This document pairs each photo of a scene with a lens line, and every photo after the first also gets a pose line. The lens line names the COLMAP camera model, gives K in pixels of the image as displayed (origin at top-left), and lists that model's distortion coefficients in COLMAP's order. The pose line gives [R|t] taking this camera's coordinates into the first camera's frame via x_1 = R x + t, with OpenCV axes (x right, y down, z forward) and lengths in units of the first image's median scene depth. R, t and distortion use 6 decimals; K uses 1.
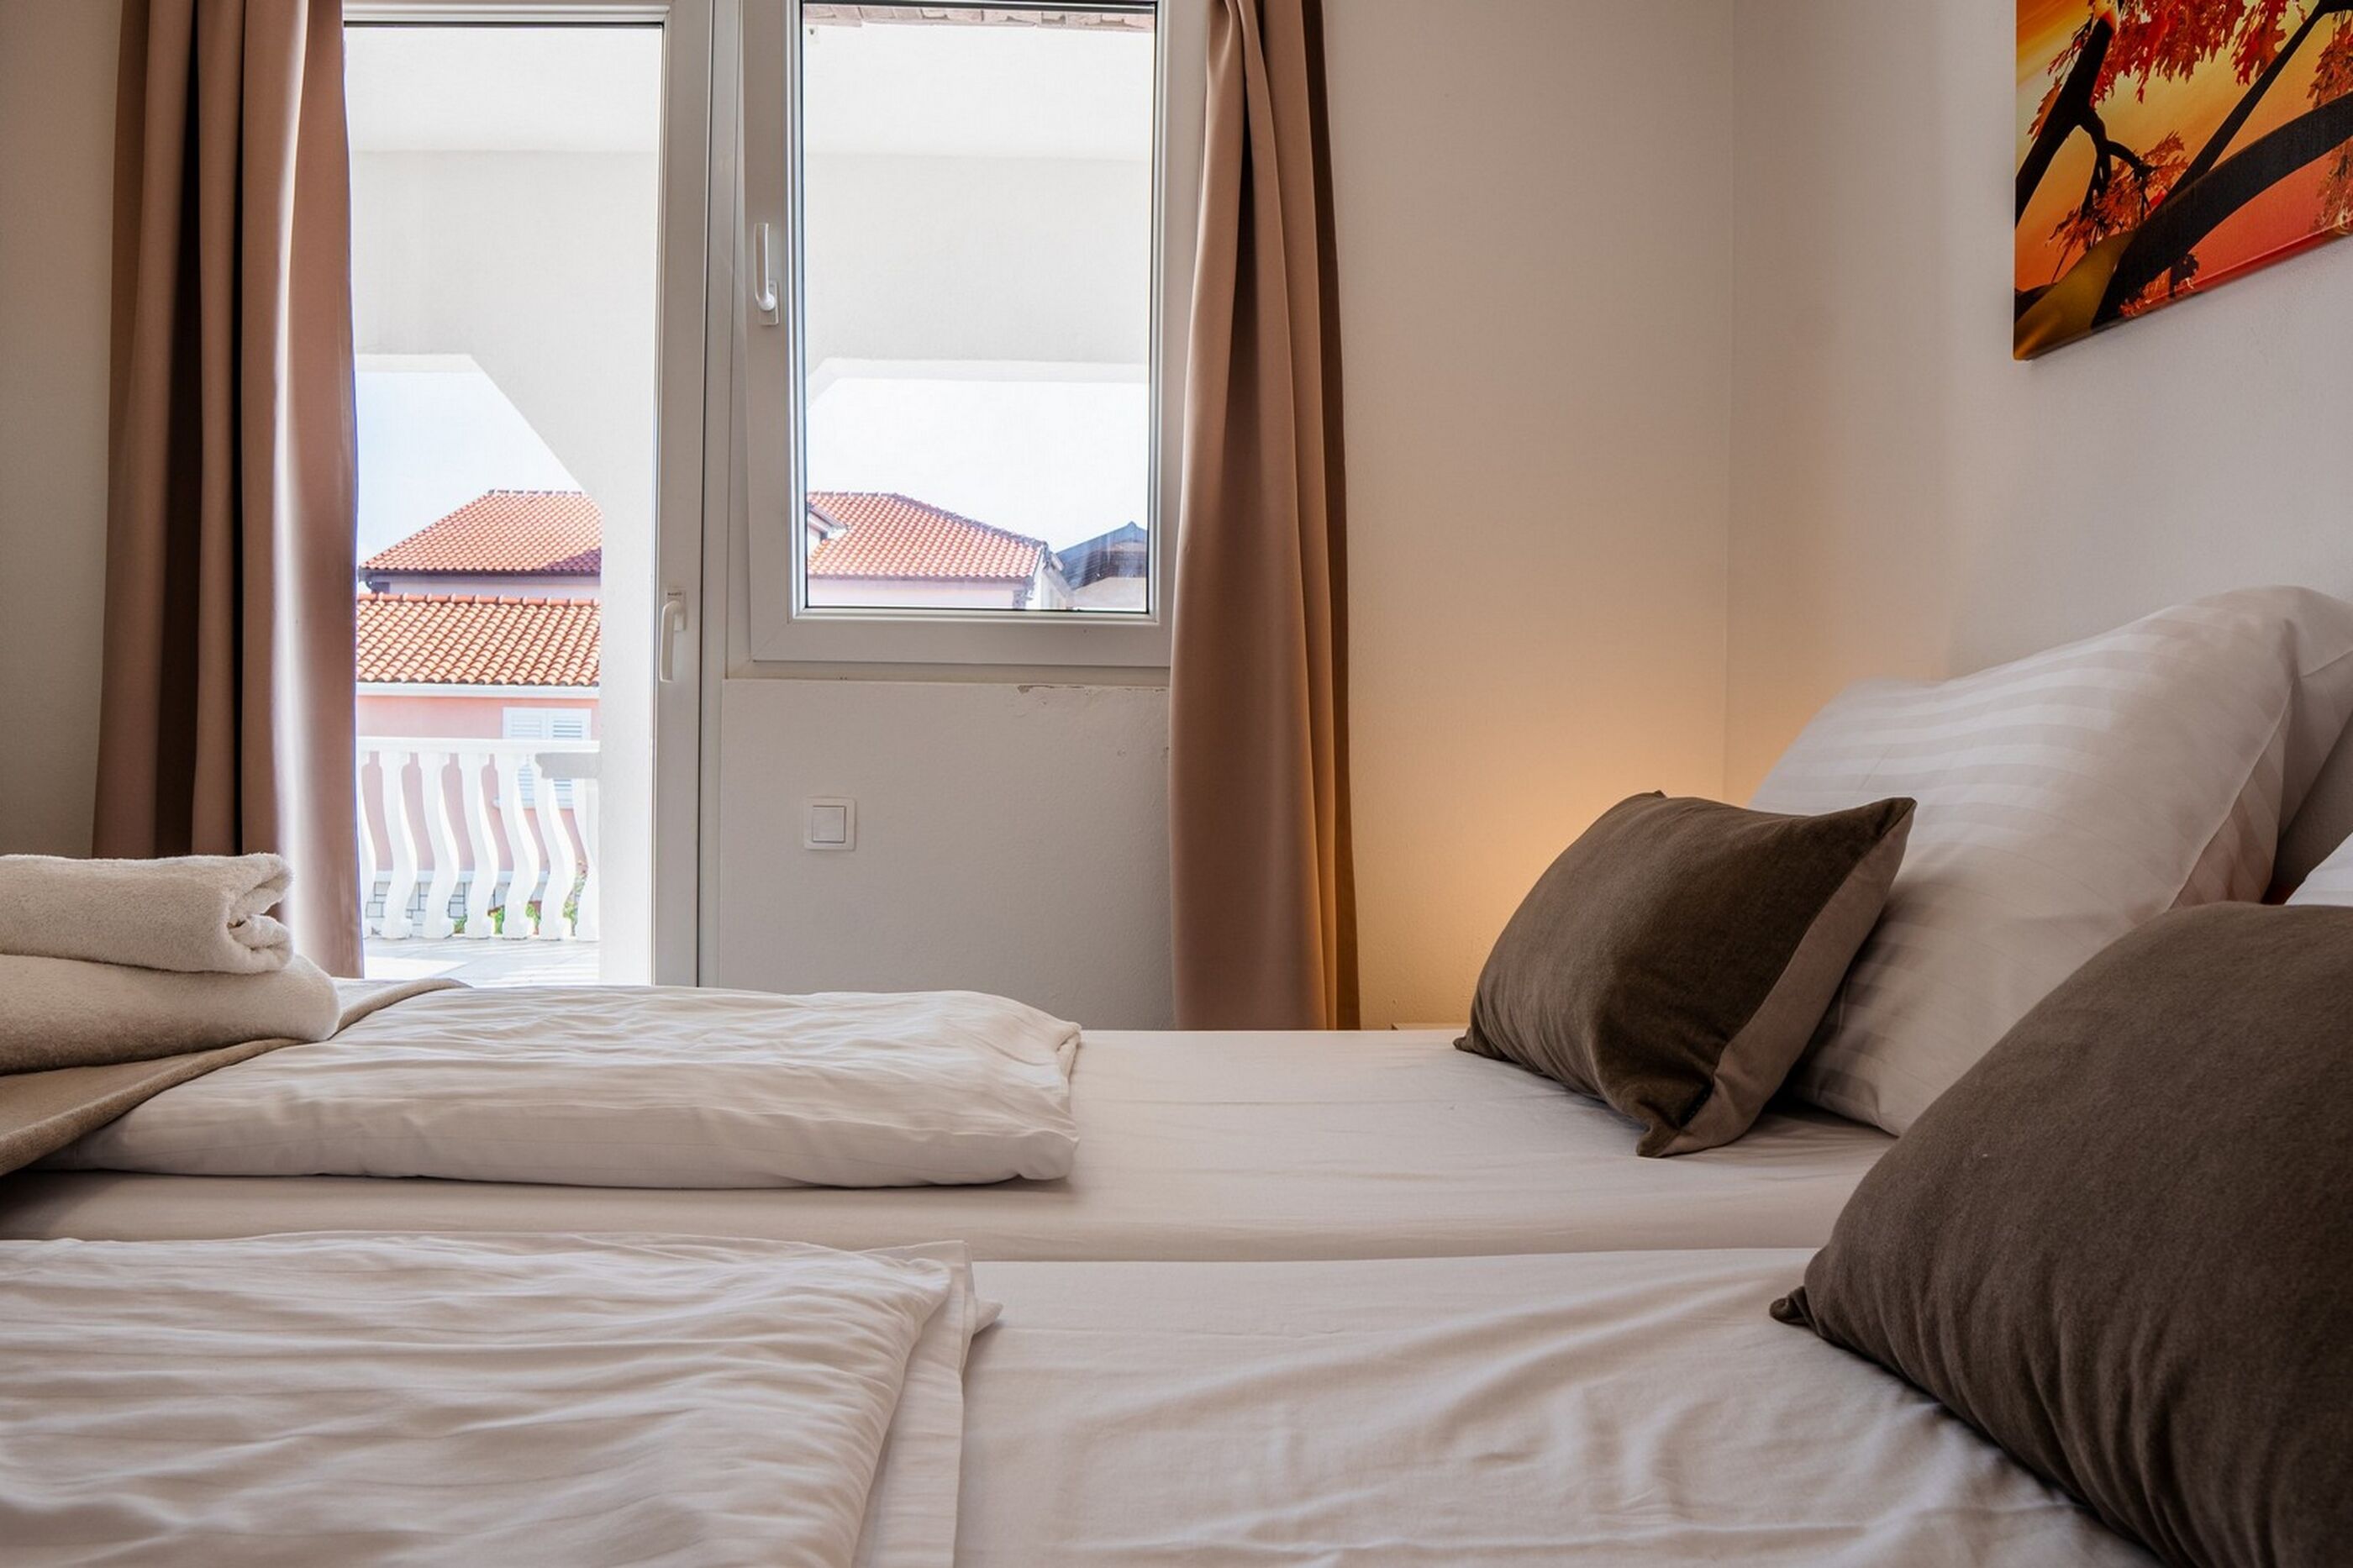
lens RADIAL K [[1654.4, 0, 1171.2], [0, 1654.4, 781.6], [0, 0, 1]] dist [0.000681, 0.002418]
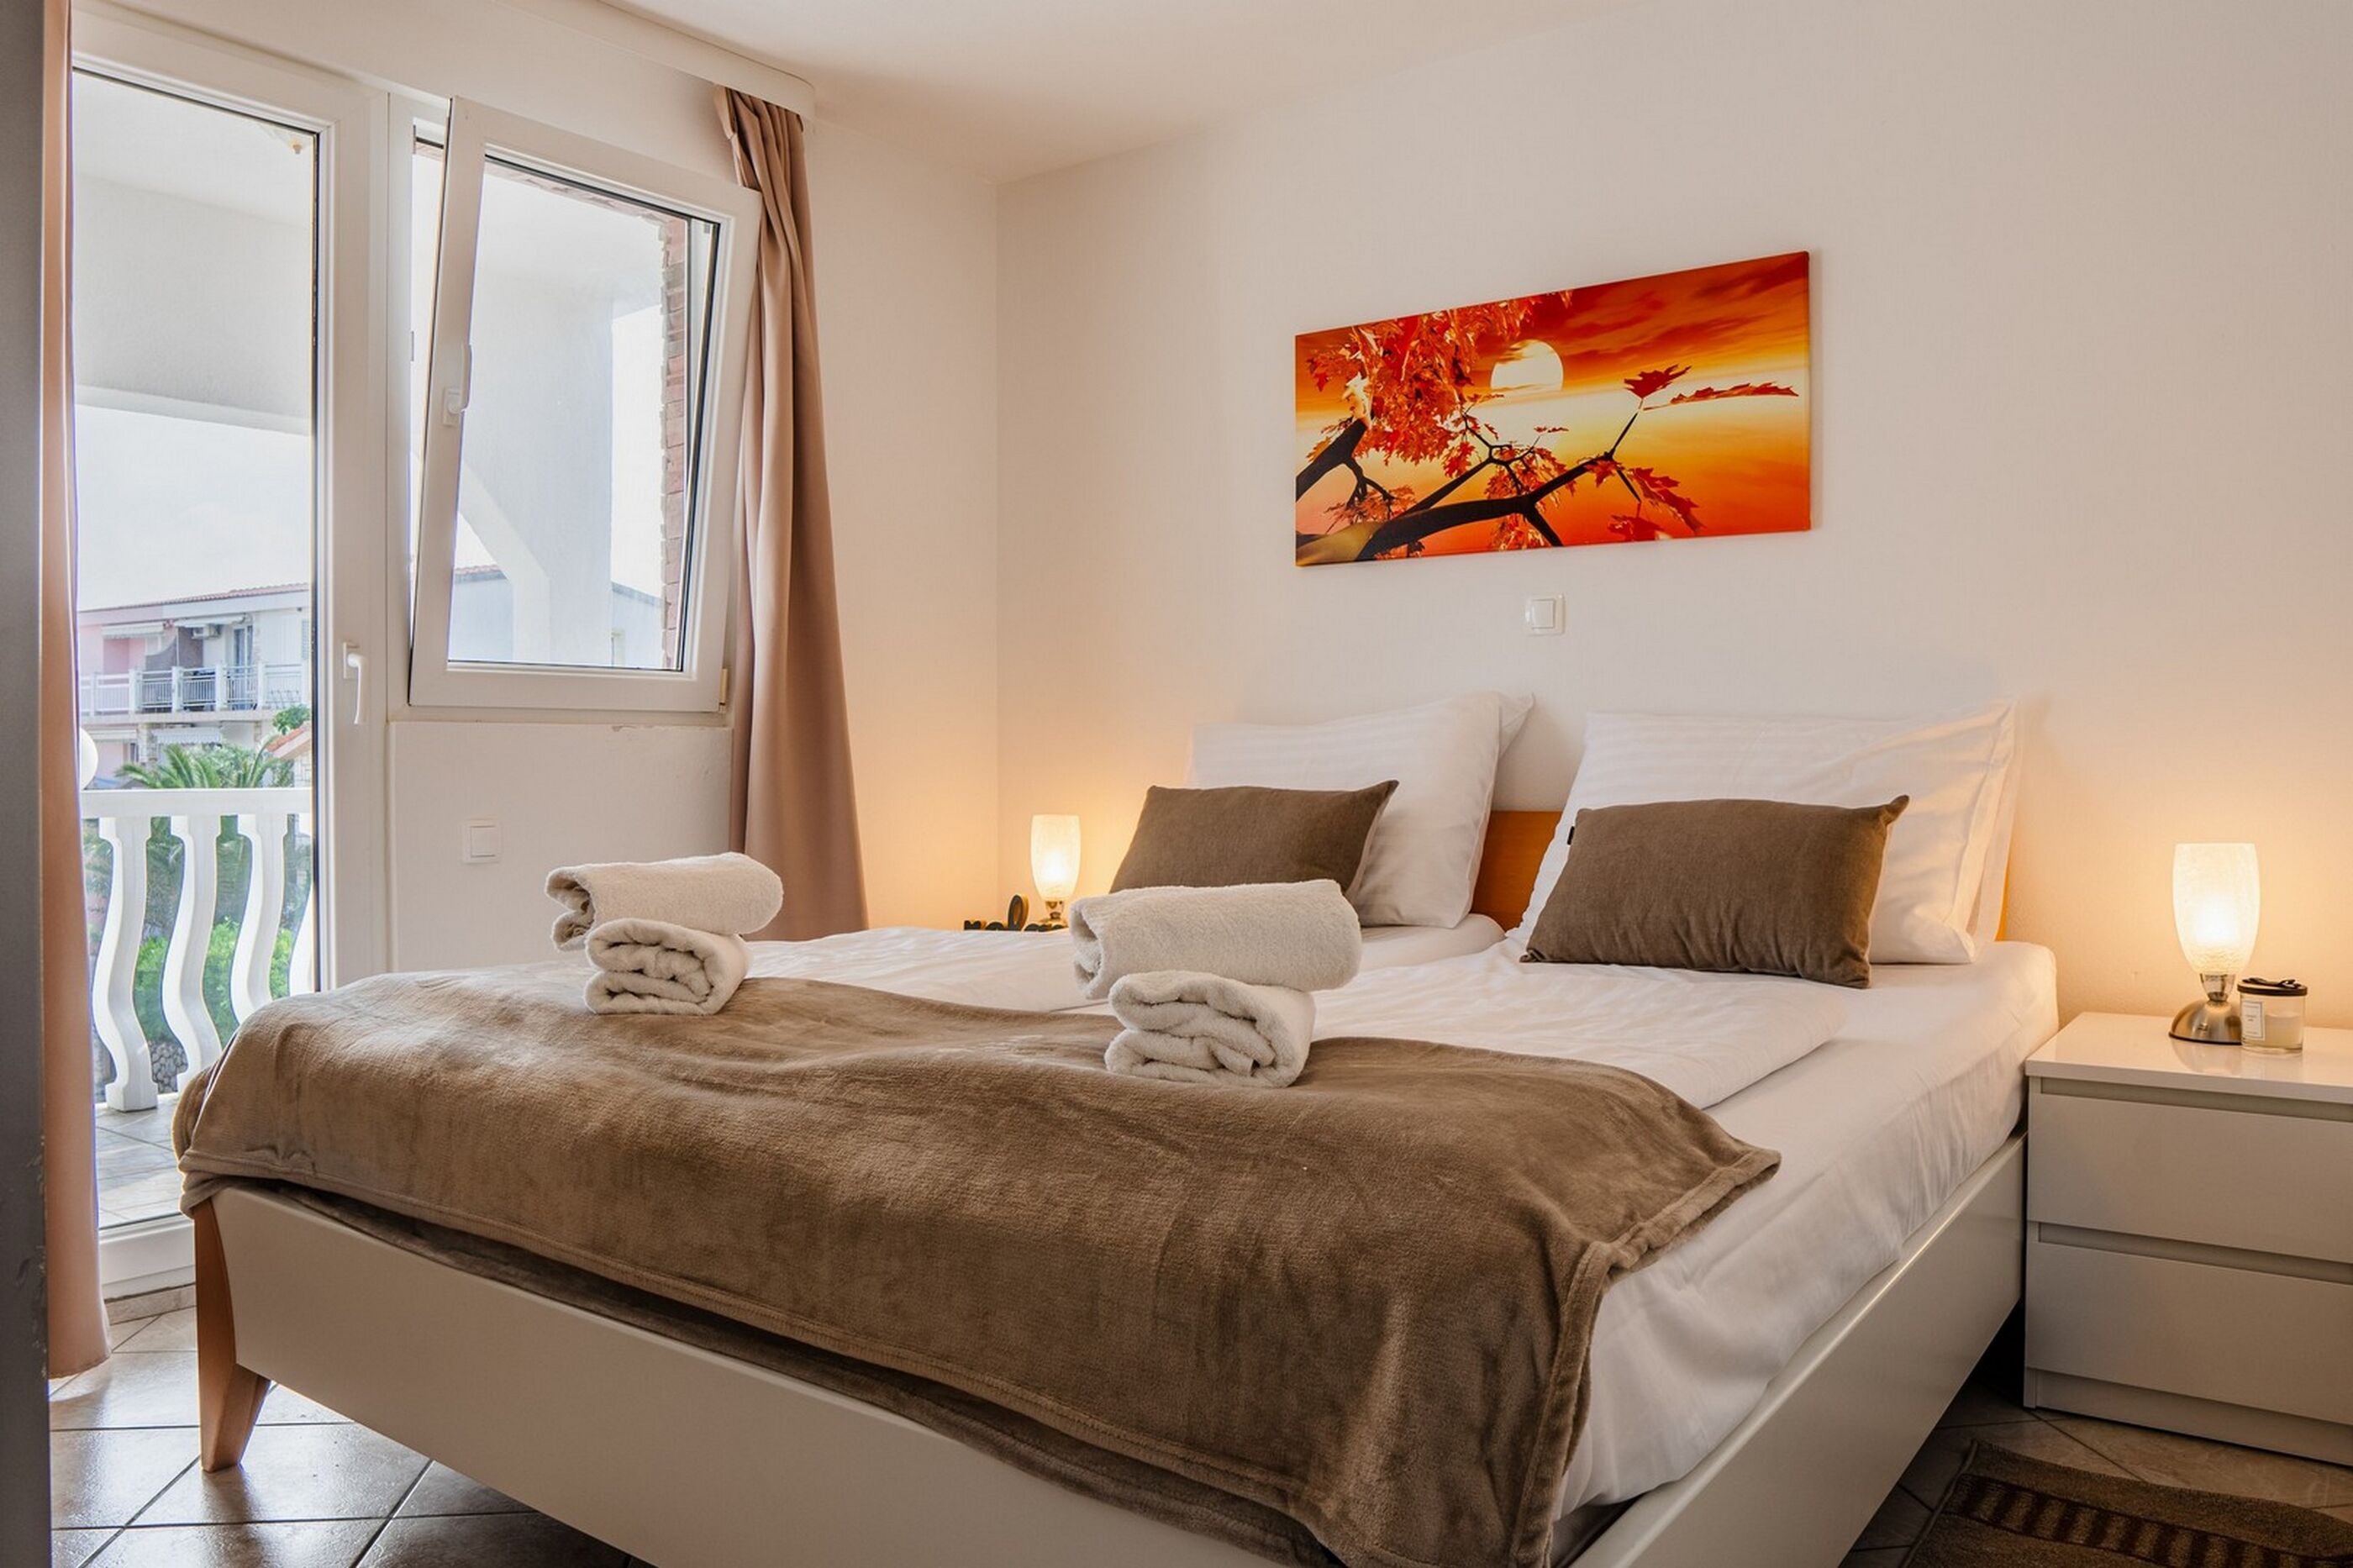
lens RADIAL K [[1647.4, 0, 1176.5], [0, 1647.4, 784.0], [0, 0, 1]] dist [0.007492, -0.002818]
pose [[0.666225, -0.024539, 0.745347, -1.225576], [0.037042, 0.999314, -0.000210, 0.002827], [-0.744831, 0.027749, 0.666676, -0.238603]]
